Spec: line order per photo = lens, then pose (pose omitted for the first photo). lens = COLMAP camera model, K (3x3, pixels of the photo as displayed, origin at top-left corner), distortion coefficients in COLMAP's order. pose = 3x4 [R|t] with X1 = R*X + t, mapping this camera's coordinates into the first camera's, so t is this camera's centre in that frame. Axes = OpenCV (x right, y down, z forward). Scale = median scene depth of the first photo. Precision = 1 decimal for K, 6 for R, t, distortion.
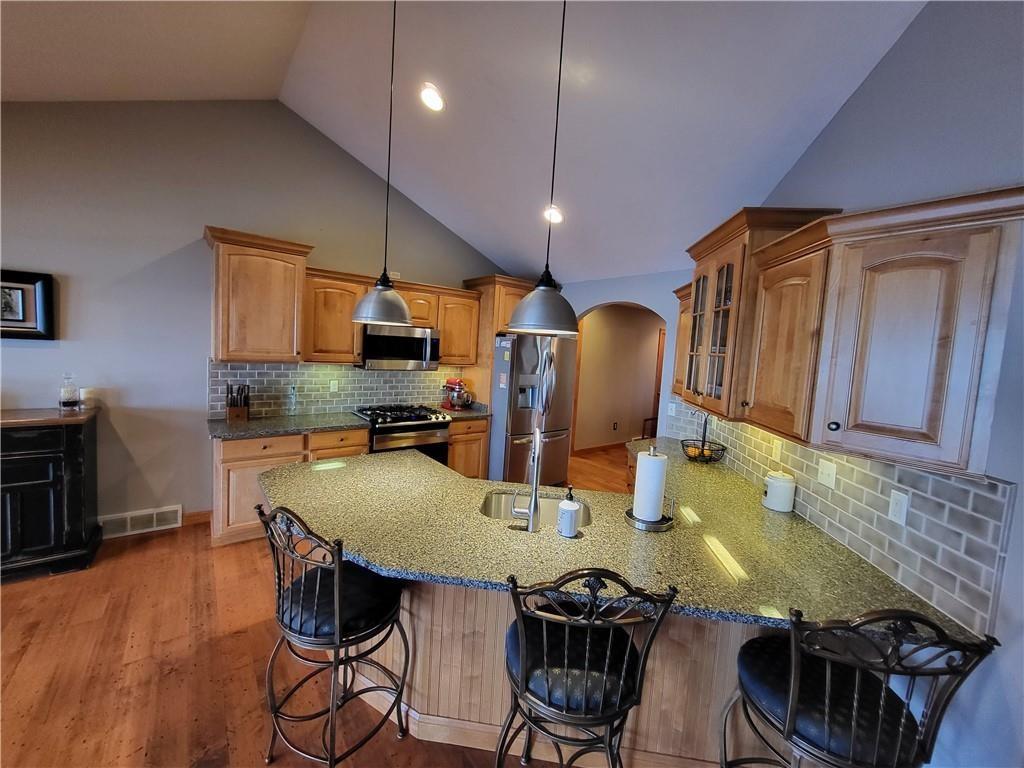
lens RADIAL K [[400.4, 0, 506.6], [0, 400.4, 375.3], [0, 0, 1]] dist [-0.000837, 0.000074]
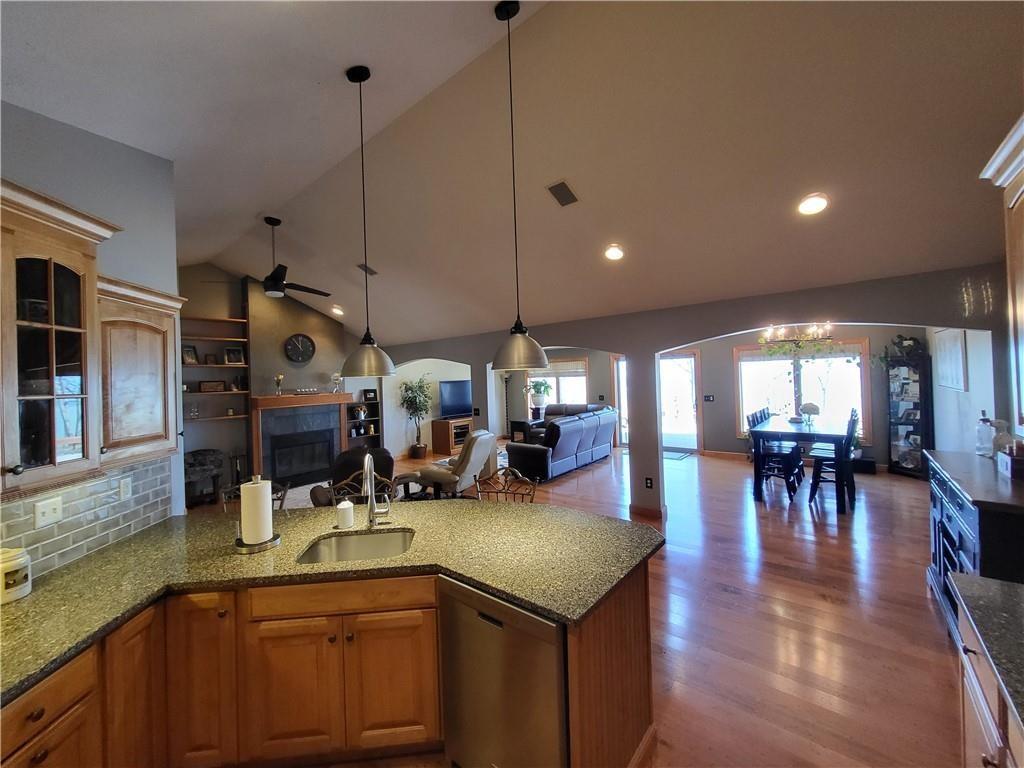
lens RADIAL K [[400.4, 0, 506.6], [0, 400.4, 375.3], [0, 0, 1]] dist [-0.000837, 0.000074]
pose [[-0.977252, -0.027912, -0.210235, -0.043424], [-0.039499, 0.997911, 0.051120, -0.108533], [0.208369, 0.058261, -0.976313, 1.292138]]
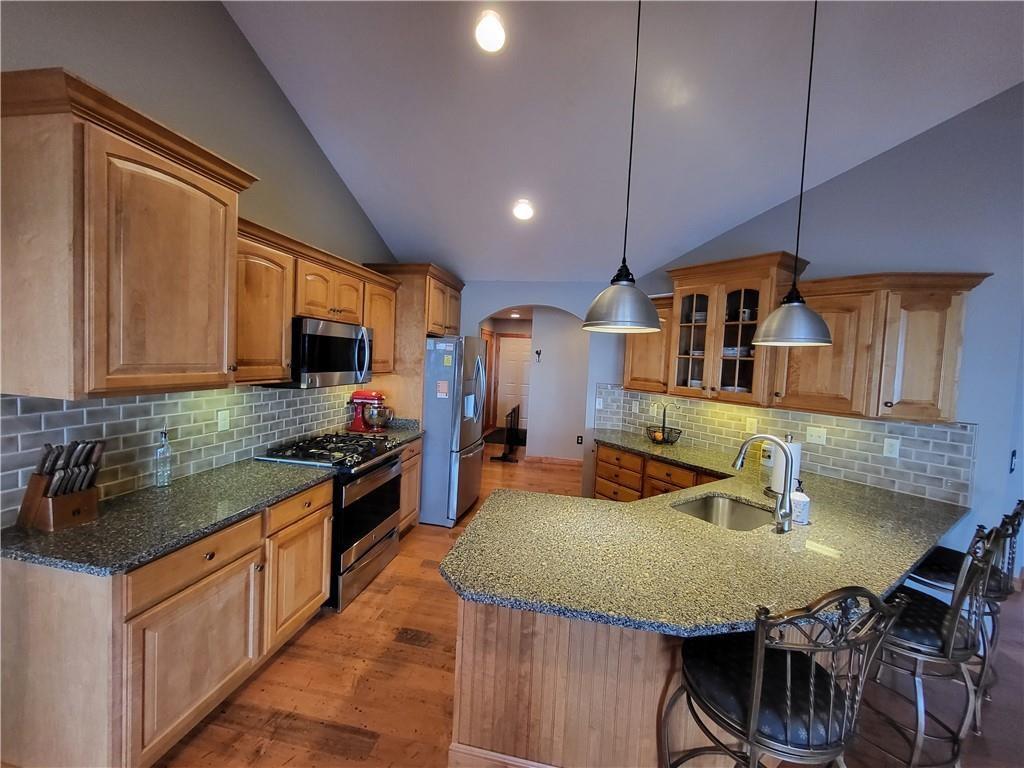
lens RADIAL K [[400.4, 0, 506.6], [0, 400.4, 375.3], [0, 0, 1]] dist [-0.000837, 0.000074]
pose [[0.756069, -0.052038, 0.652420, -0.642918], [0.045107, 0.998607, 0.027378, -0.047661], [-0.652936, 0.008729, 0.757363, 0.365633]]
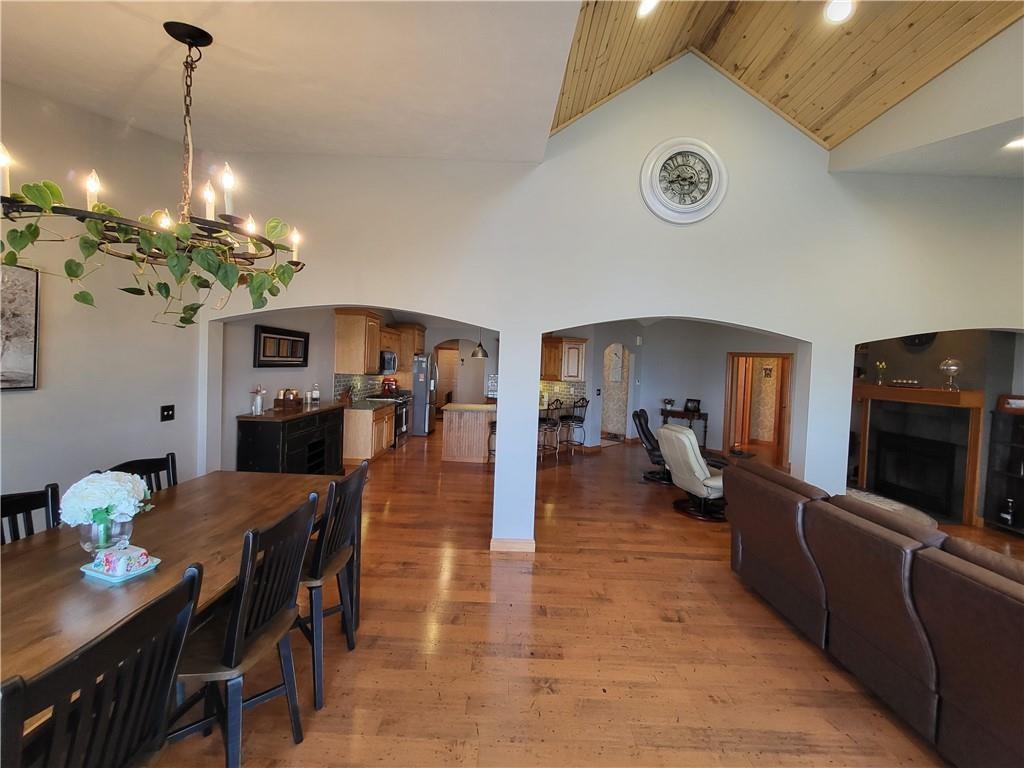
lens RADIAL K [[400.4, 0, 506.6], [0, 400.4, 375.3], [0, 0, 1]] dist [-0.000837, 0.000074]
pose [[0.623859, -0.057844, 0.779393, -1.825777], [0.056032, 0.998001, 0.029218, -0.044595], [-0.779526, 0.025443, 0.625853, -0.827539]]
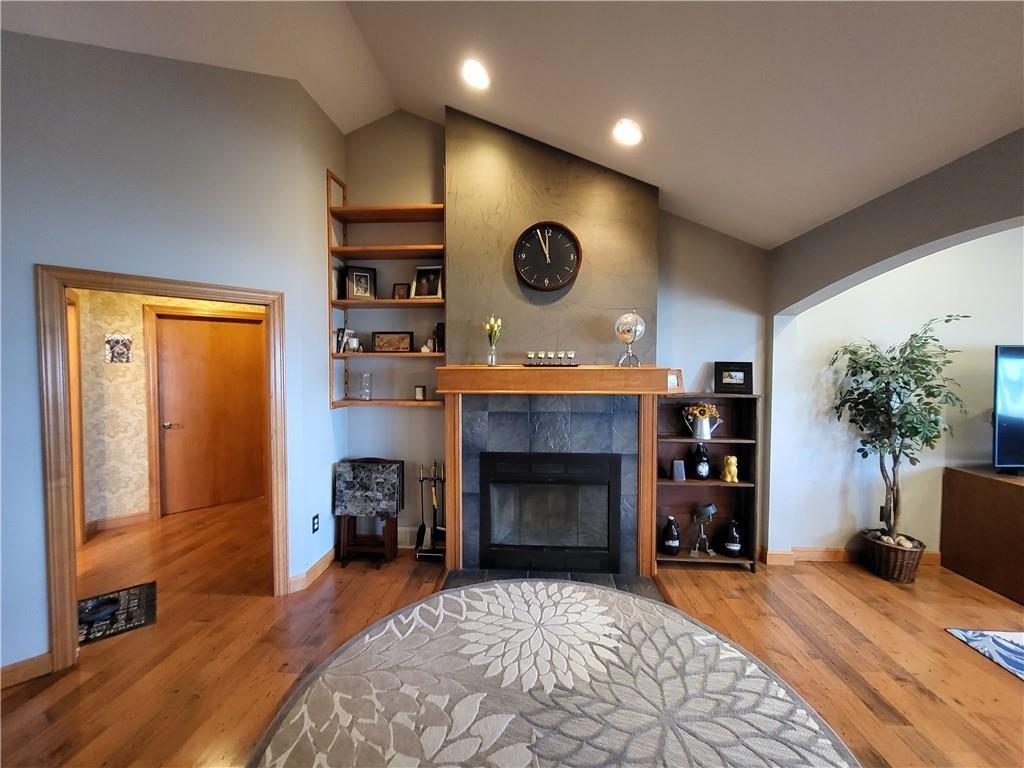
lens RADIAL K [[400.4, 0, 506.6], [0, 400.4, 375.3], [0, 0, 1]] dist [-0.000837, 0.000074]
pose [[-0.748815, -0.077544, 0.658227, 0.041731], [0.003004, 0.992725, 0.120368, 0.064096], [-0.662773, 0.092111, -0.743134, -0.341725]]
